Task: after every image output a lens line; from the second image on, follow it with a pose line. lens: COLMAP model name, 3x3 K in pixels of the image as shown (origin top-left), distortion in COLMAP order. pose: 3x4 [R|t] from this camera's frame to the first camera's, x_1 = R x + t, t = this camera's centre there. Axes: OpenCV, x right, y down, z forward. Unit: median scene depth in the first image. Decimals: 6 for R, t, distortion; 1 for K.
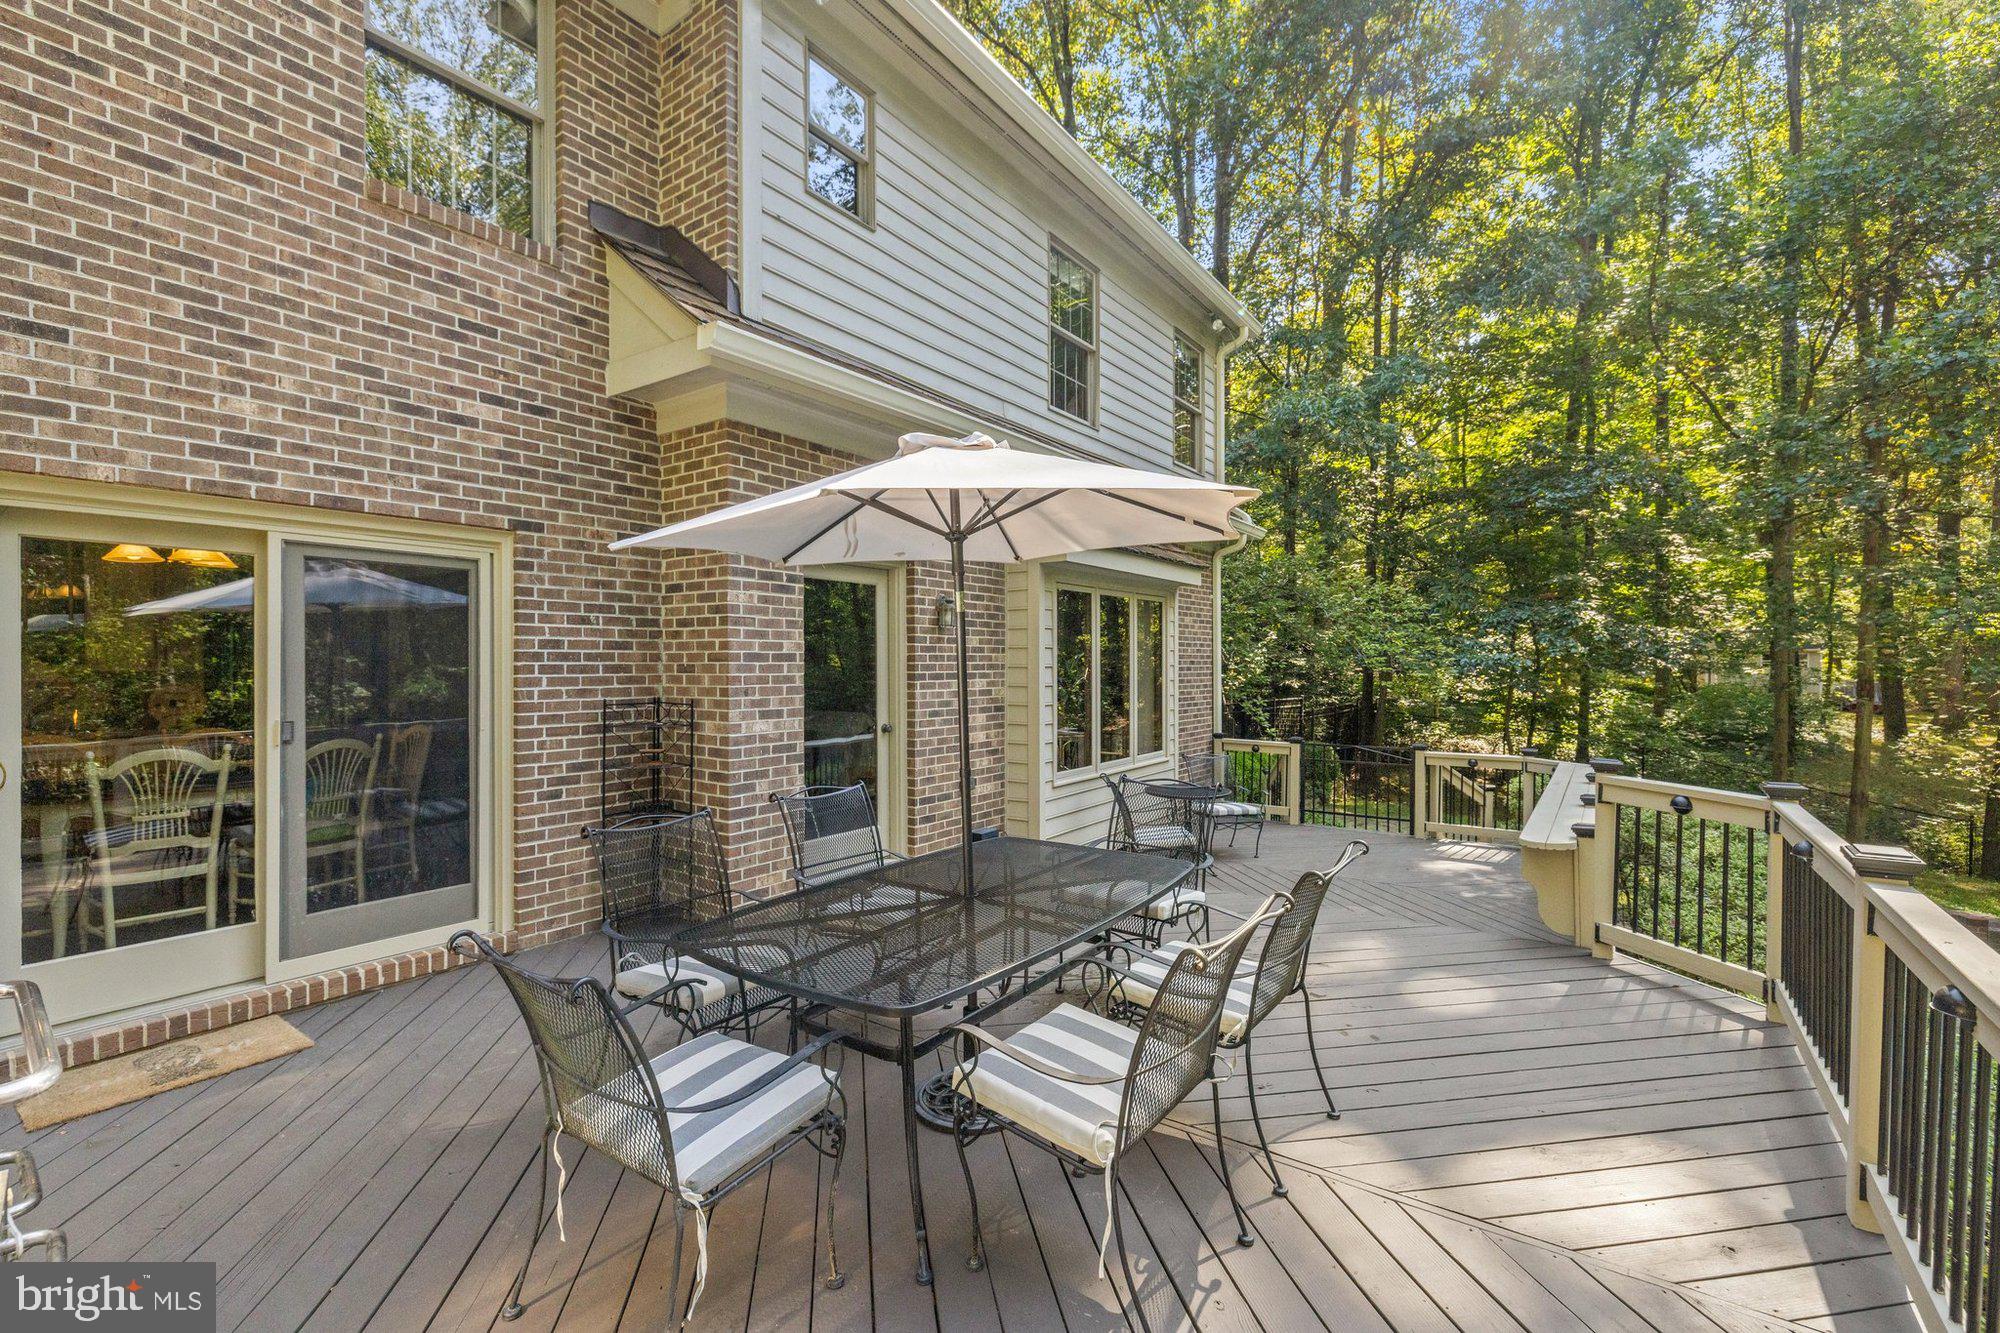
lens RADIAL K [[837.1, 0, 1000.0], [0, 837.1, 666.5], [0, 0, 1]] dist [0.002442, 0.000374]
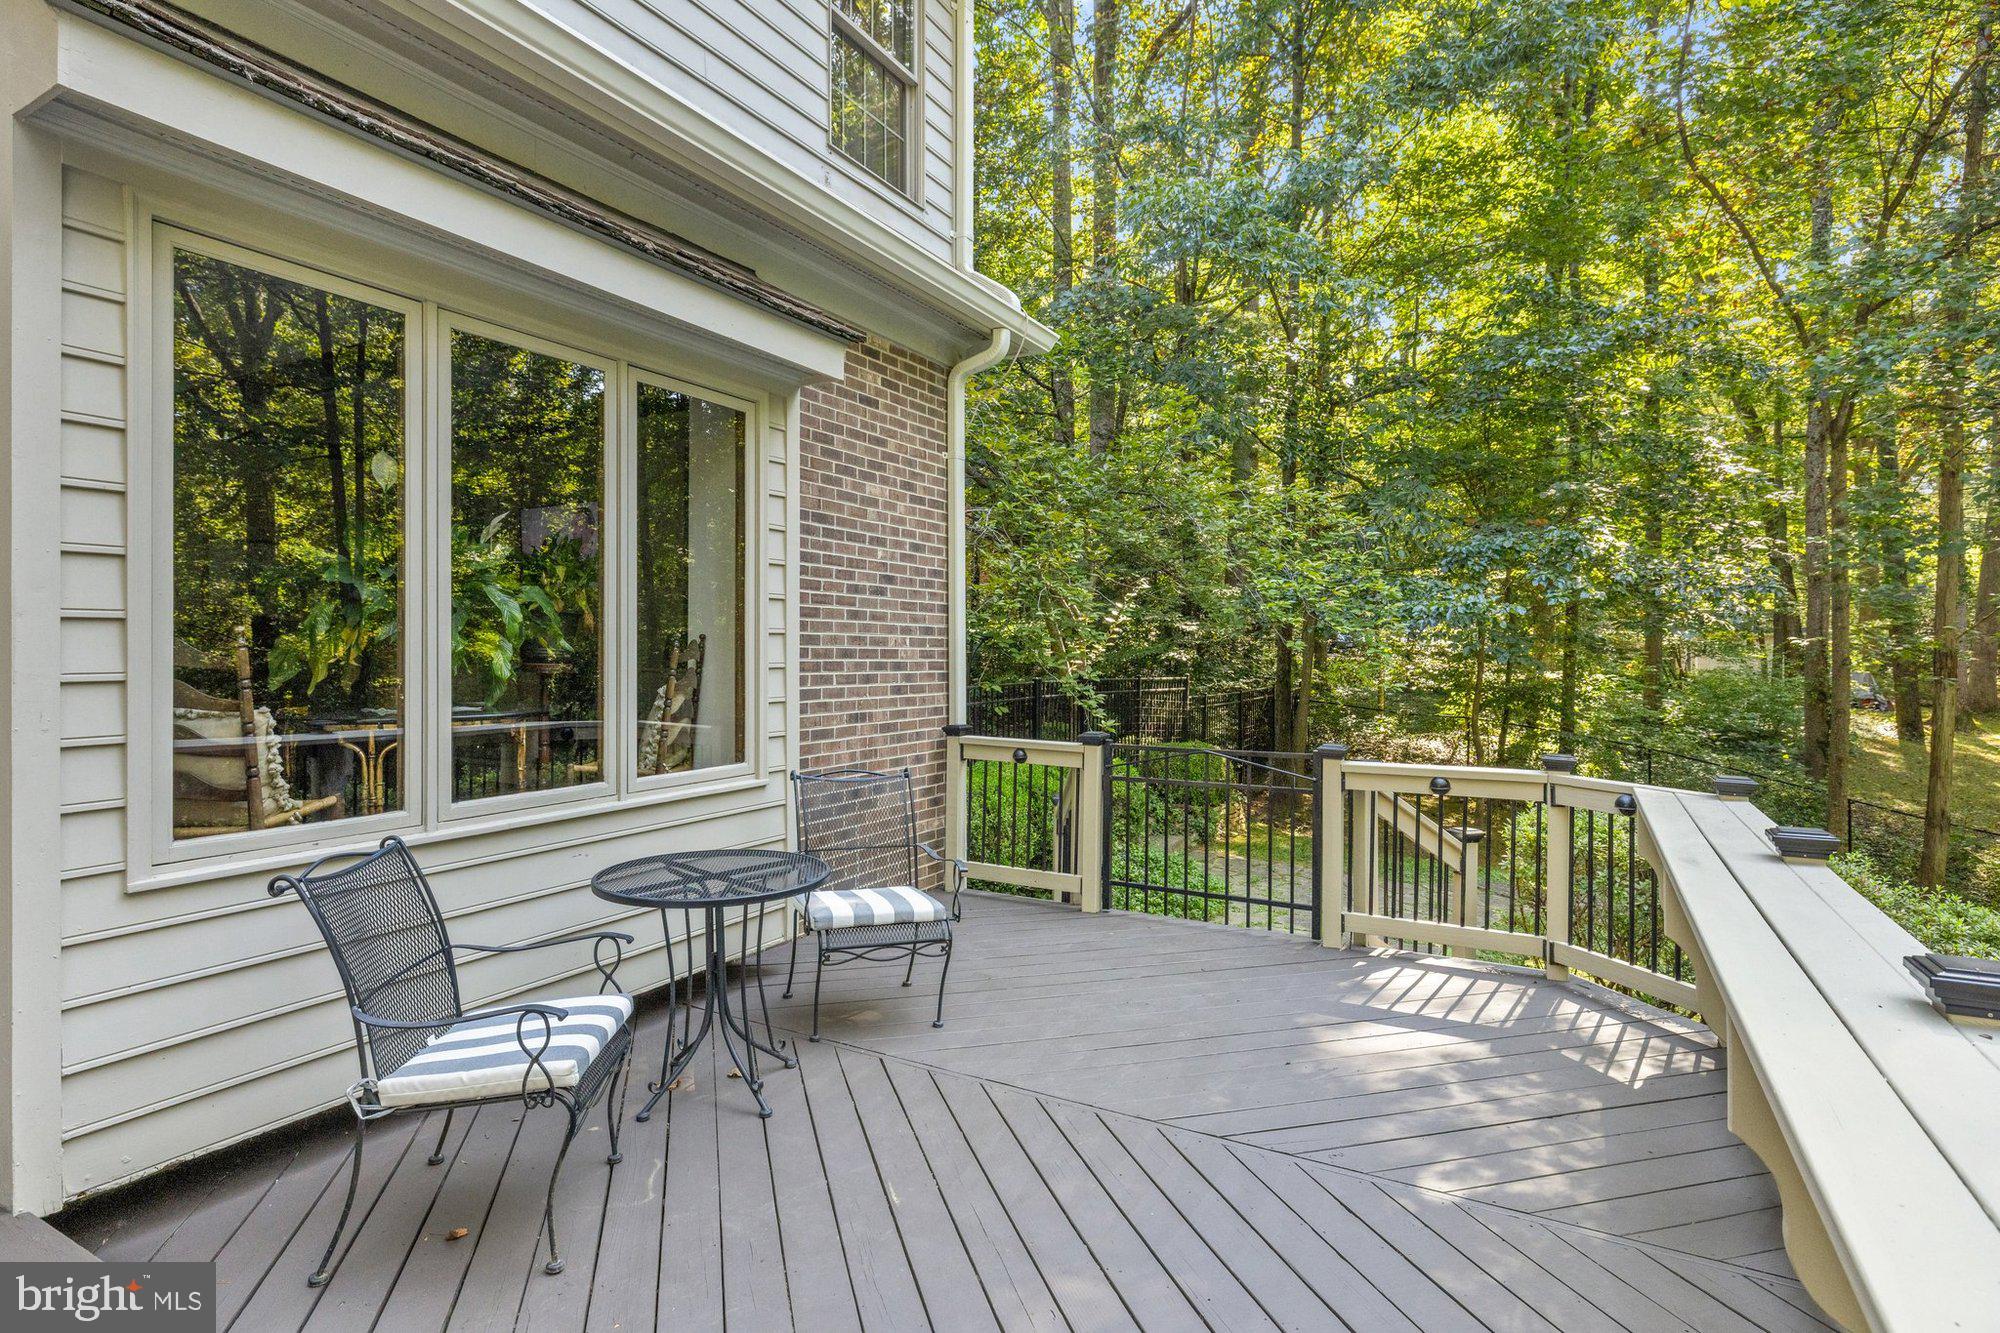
lens RADIAL K [[1011.3, 0, 984.7], [0, 1011.3, 643.4], [0, 0, 1]] dist [-0.000924, -0.000097]
pose [[0.994576, 0.005850, 0.103847, 0.159730], [-0.004669, 0.999922, -0.011610, 0.027824], [-0.103907, 0.011062, 0.994526, 0.293545]]
